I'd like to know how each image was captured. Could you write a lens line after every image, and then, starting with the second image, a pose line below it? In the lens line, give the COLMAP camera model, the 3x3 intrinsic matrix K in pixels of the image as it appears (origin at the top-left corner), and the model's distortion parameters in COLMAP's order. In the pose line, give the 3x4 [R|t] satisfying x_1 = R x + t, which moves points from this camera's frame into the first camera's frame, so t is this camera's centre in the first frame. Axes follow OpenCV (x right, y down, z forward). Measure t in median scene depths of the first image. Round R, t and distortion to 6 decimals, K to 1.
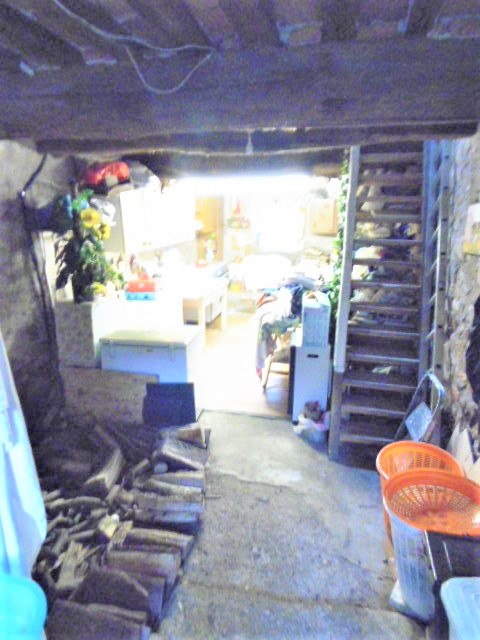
lens RADIAL K [[424.7, 0, 238.2], [0, 424.7, 317.6], [0, 0, 1]] dist [0.033890, 0.000011]
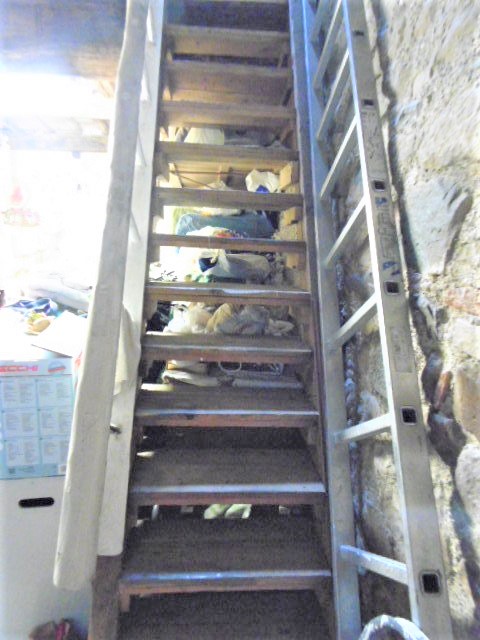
lens RADIAL K [[419.5, 0, 240.0], [0, 419.5, 320.0], [0, 0, 1]] dist [0.024362, -0.000381]
pose [[0.949962, -0.032676, 0.310653, 0.212979], [0.053417, 0.996858, -0.058493, -0.023524], [-0.307765, 0.072160, 0.948722, 0.577721]]
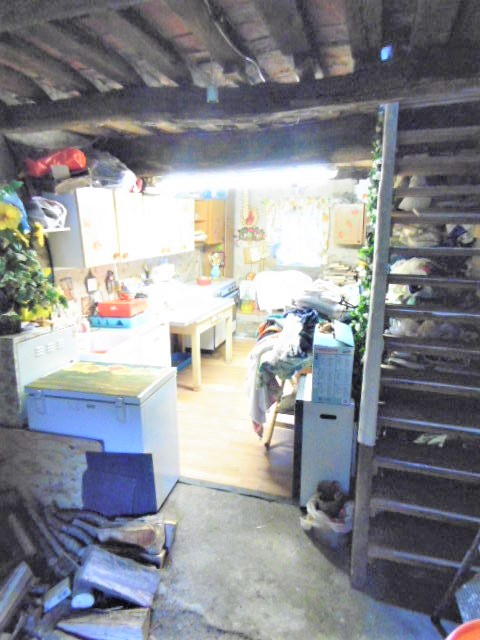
lens RADIAL K [[419.5, 0, 240.0], [0, 419.5, 320.0], [0, 0, 1]] dist [0.024362, -0.000381]
pose [[0.997462, 0.007472, -0.070808, 0.075023], [-0.009608, 0.999508, -0.029870, -0.040291], [0.070550, 0.030475, 0.997043, 0.288934]]
